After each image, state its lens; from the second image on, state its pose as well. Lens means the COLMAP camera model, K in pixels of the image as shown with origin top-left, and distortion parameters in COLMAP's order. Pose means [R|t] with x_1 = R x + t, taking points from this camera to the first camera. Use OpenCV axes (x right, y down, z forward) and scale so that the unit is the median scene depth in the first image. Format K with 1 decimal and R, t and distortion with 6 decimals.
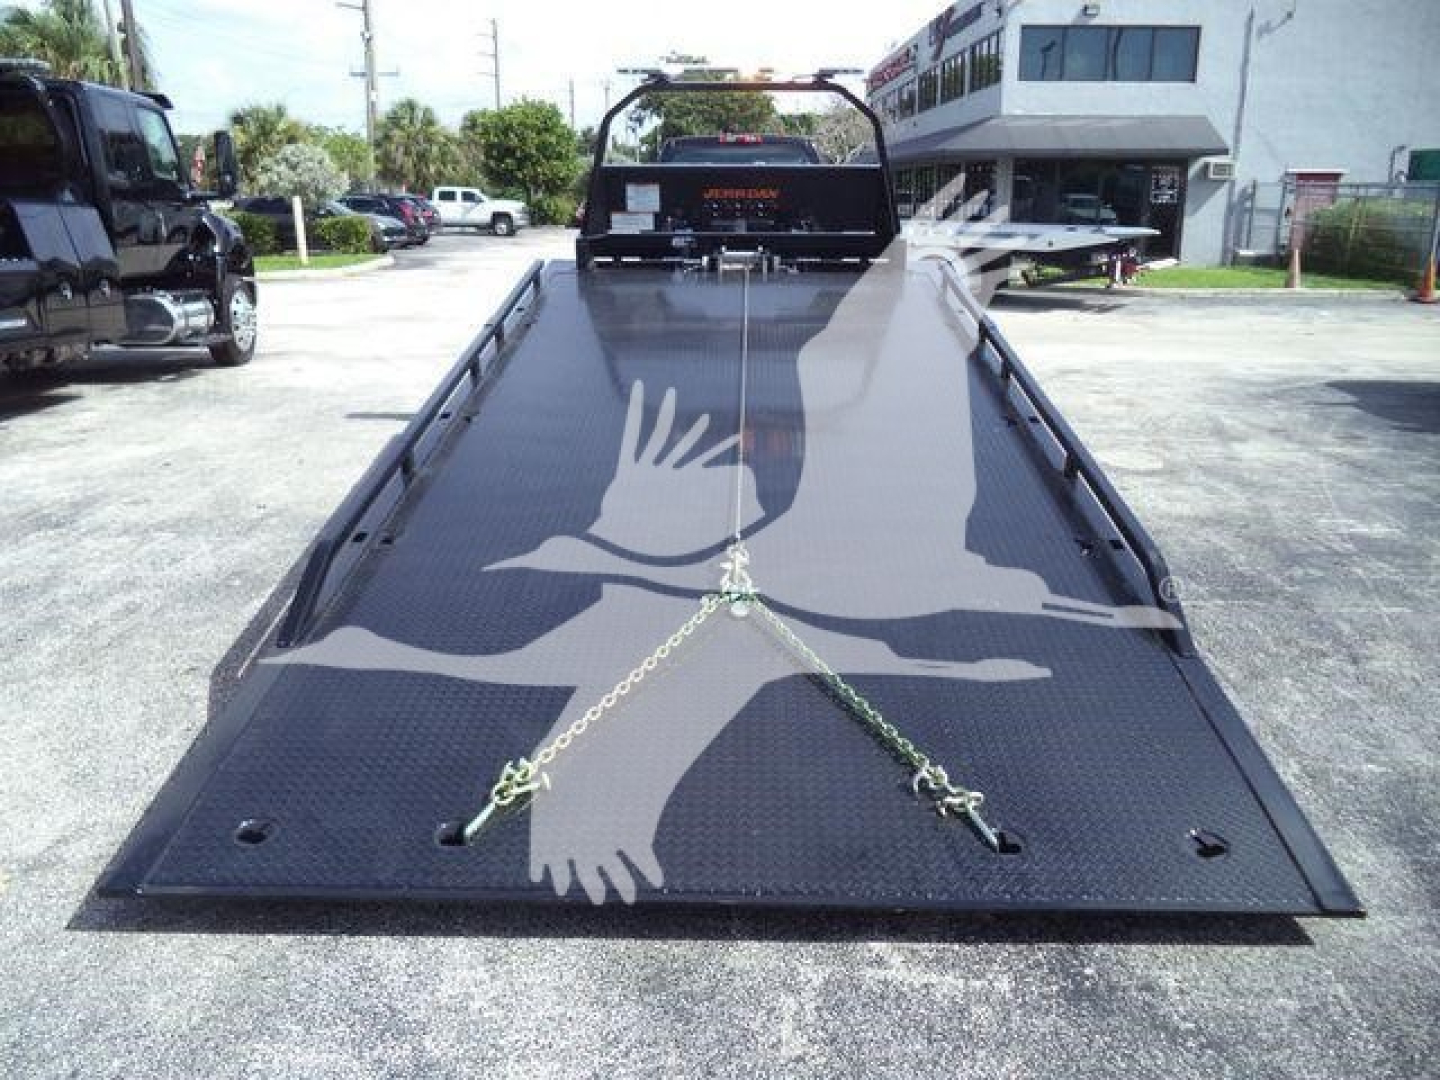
lens RADIAL K [[1178.6, 0, 744.8], [0, 1178.6, 544.7], [0, 0, 1]] dist [-0.031627, 0.009909]
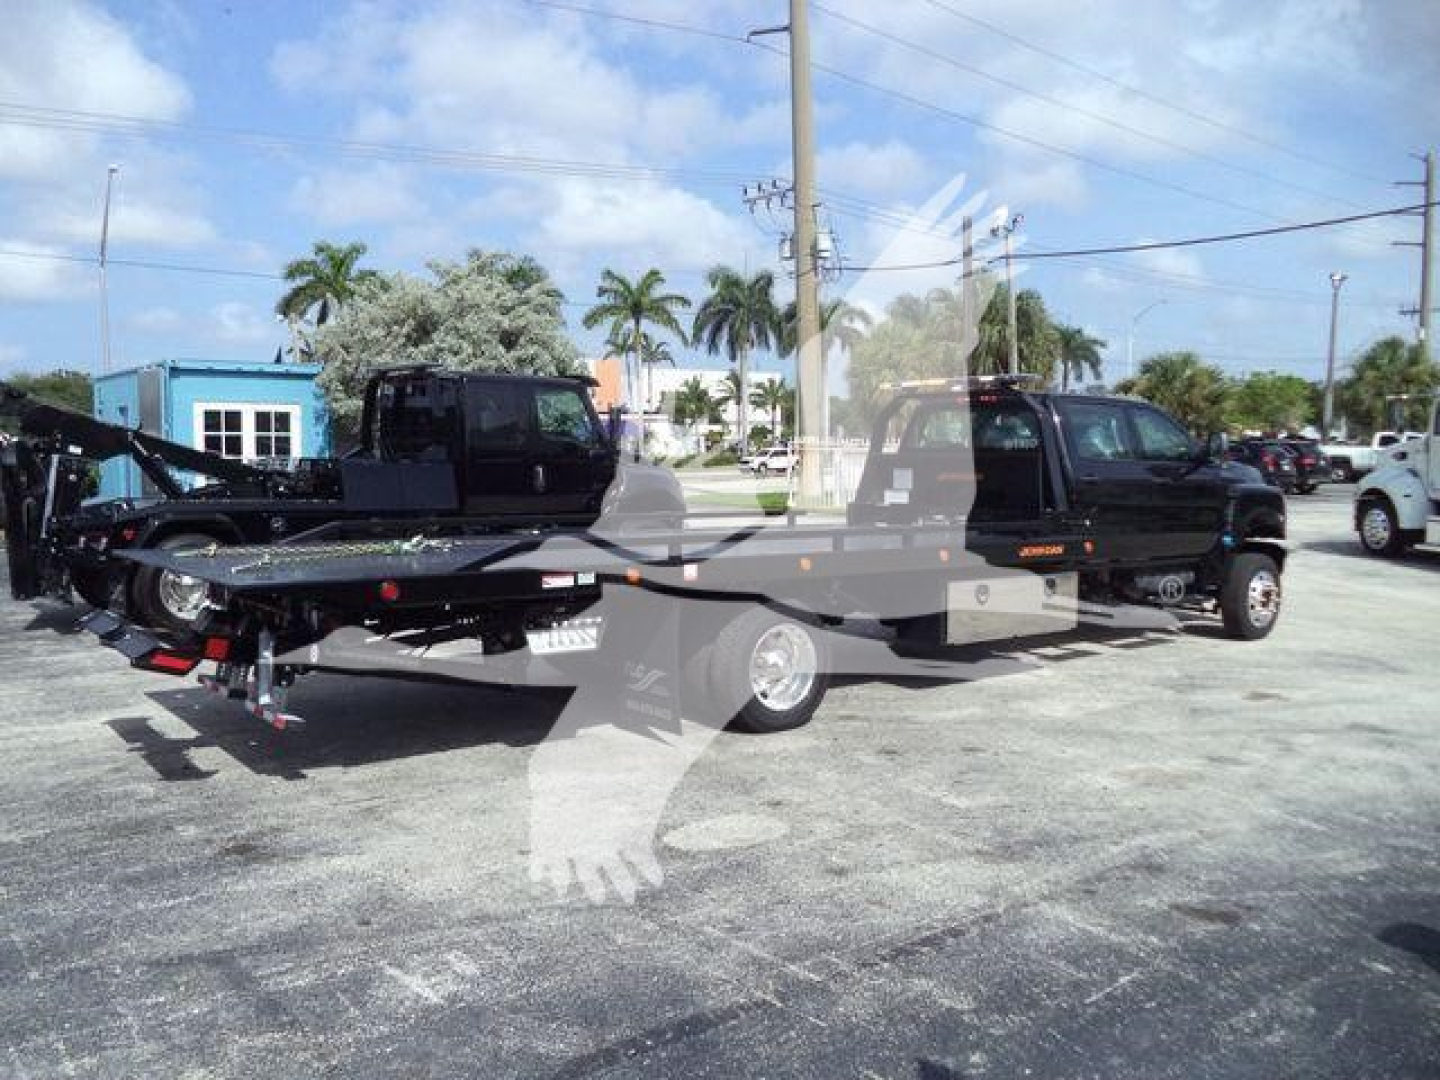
lens RADIAL K [[1201.8, 0, 734.4], [0, 1201.8, 521.1], [0, 0, 1]] dist [-0.004249, -0.020836]
pose [[0.638944, 0.051985, -0.767495, 0.232270], [-0.216559, 0.969518, -0.114619, -0.045562], [0.738141, 0.239443, 0.630726, 0.129699]]
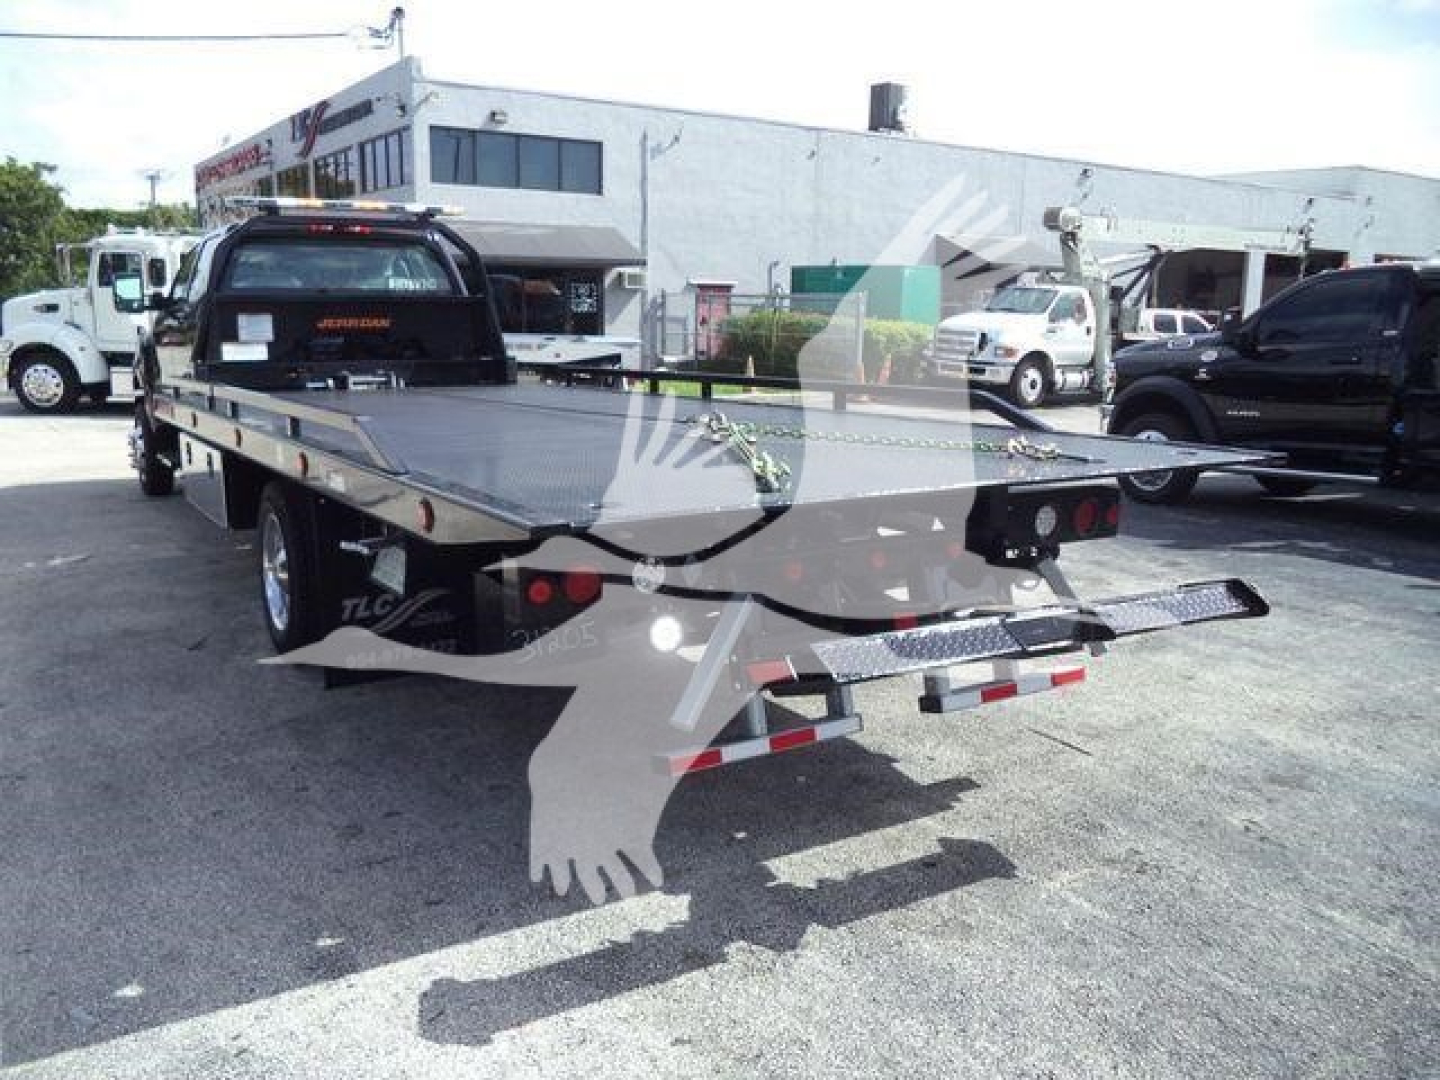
lens RADIAL K [[1158.4, 0, 741.3], [0, 1158.4, 545.7], [0, 0, 1]] dist [-0.027793, -0.000747]
pose [[0.839496, -0.096222, 0.534779, -0.079447], [0.139484, 0.989377, -0.040945, -0.033877], [-0.525158, 0.108966, 0.843999, 0.115226]]
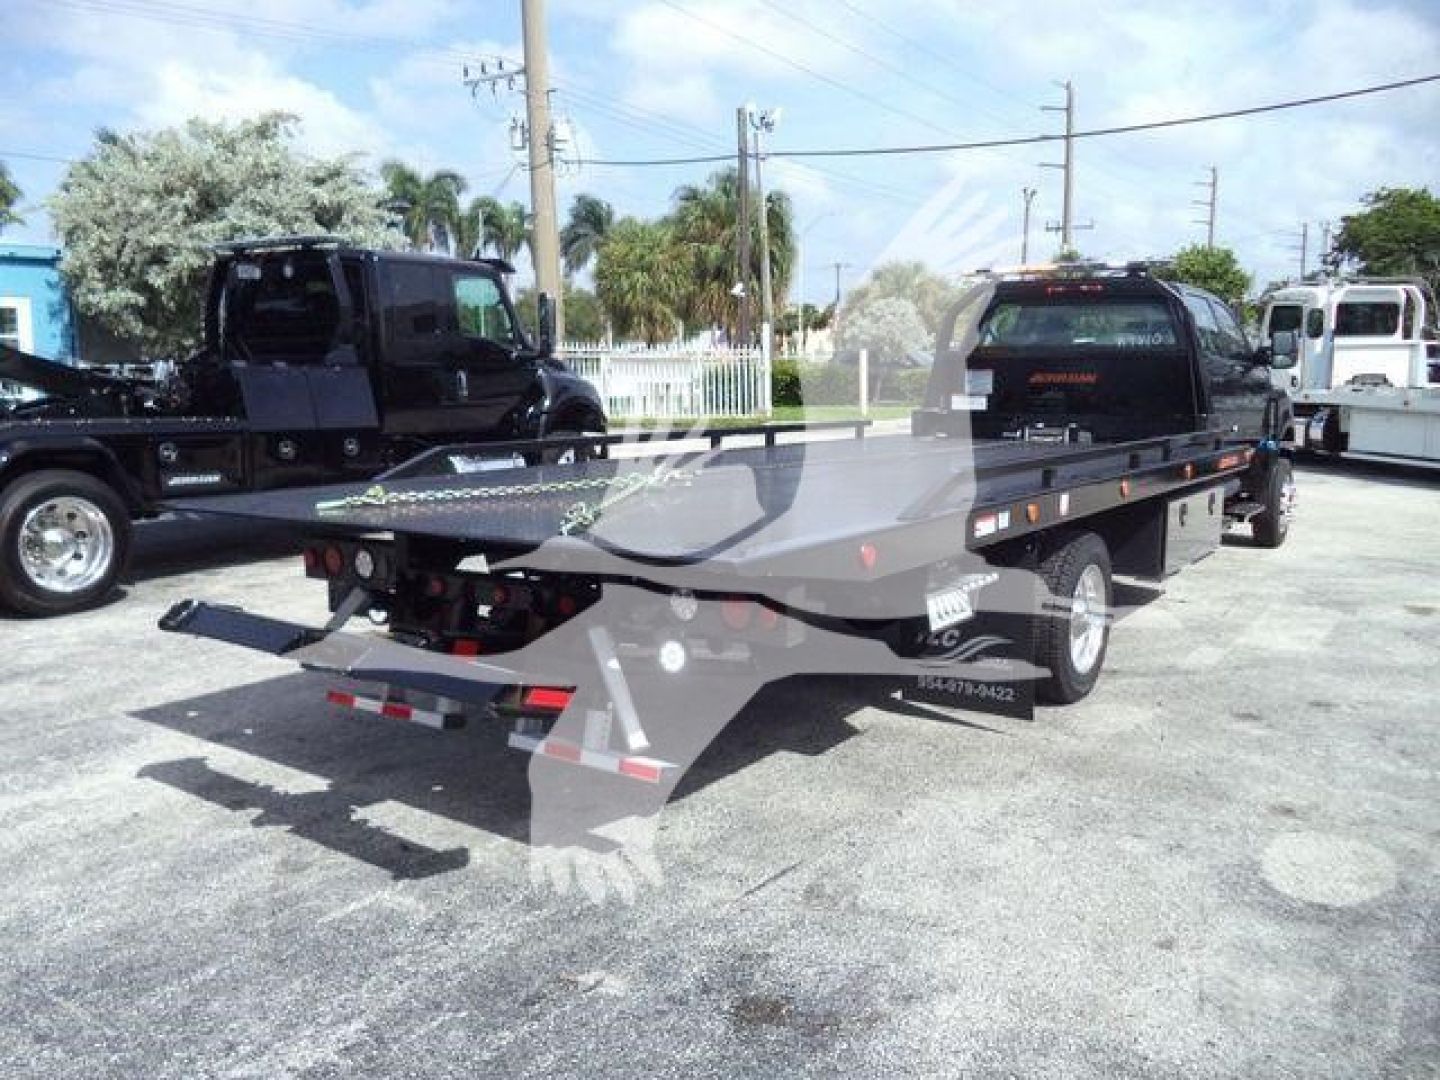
lens RADIAL K [[1201.8, 0, 734.4], [0, 1201.8, 521.1], [0, 0, 1]] dist [-0.004249, -0.020836]
pose [[0.832317, 0.077176, -0.548900, 0.102012], [-0.154751, 0.983238, -0.096410, -0.034256], [0.532259, 0.165186, 0.830309, 0.104372]]
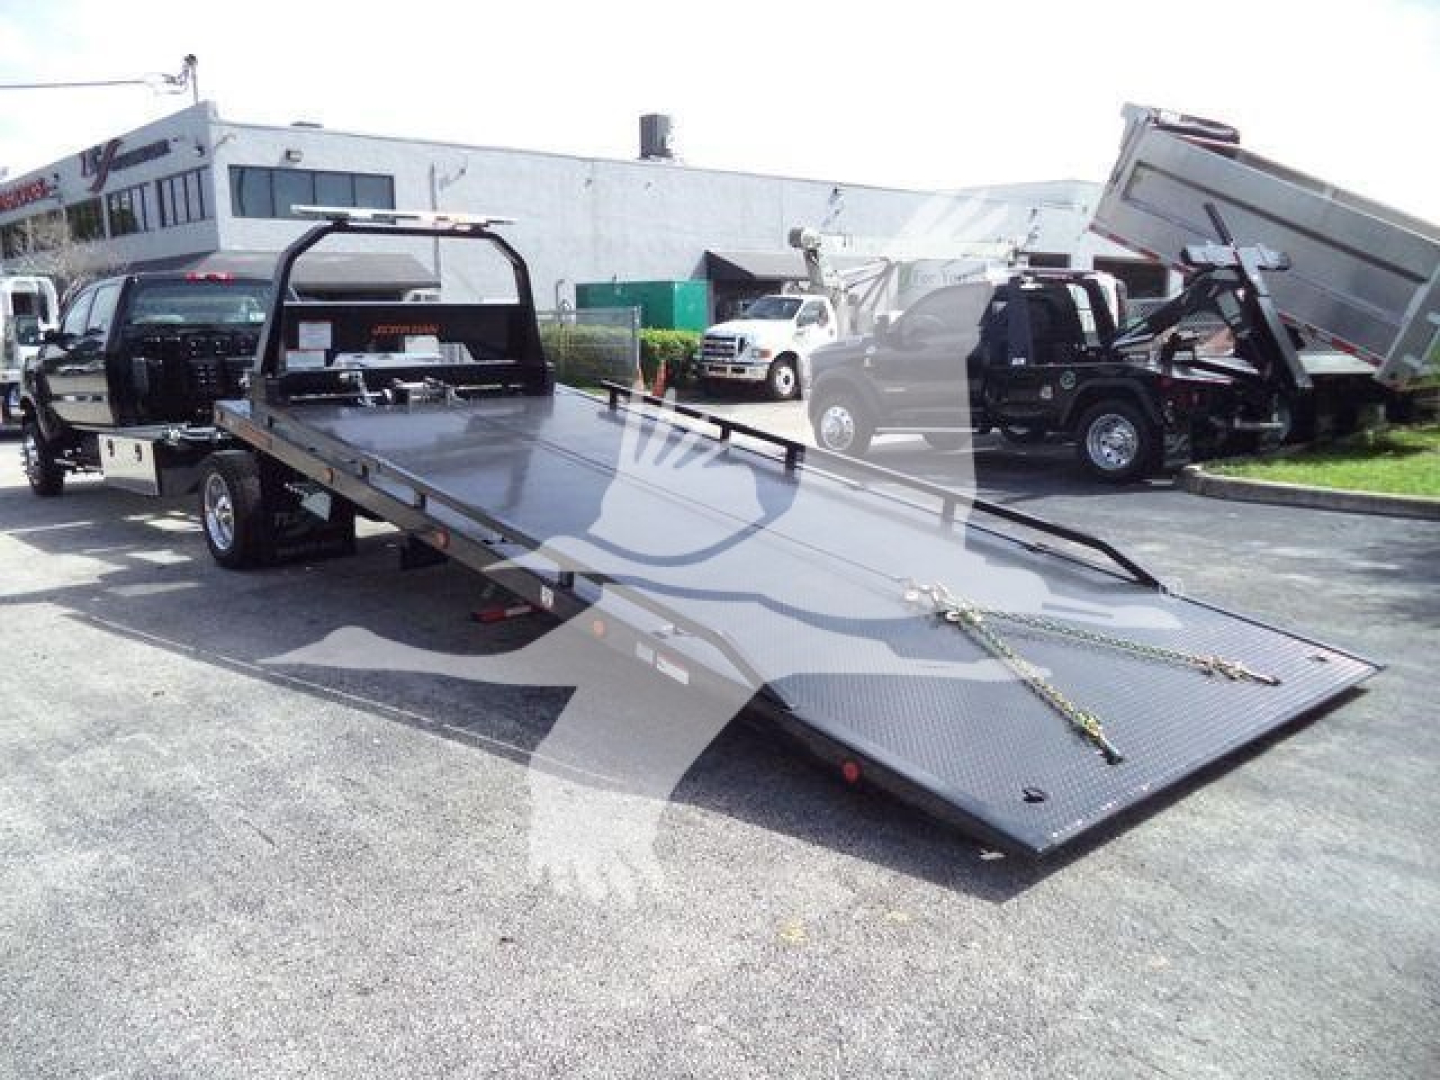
lens RADIAL K [[1156.0, 0, 738.6], [0, 1156.0, 538.7], [0, 0, 1]] dist [-0.029192, -0.002915]
pose [[0.736357, -0.138519, 0.662262, -0.137137], [0.207352, 0.977920, -0.026009, -0.007127], [-0.644036, 0.156474, 0.748821, 0.016938]]
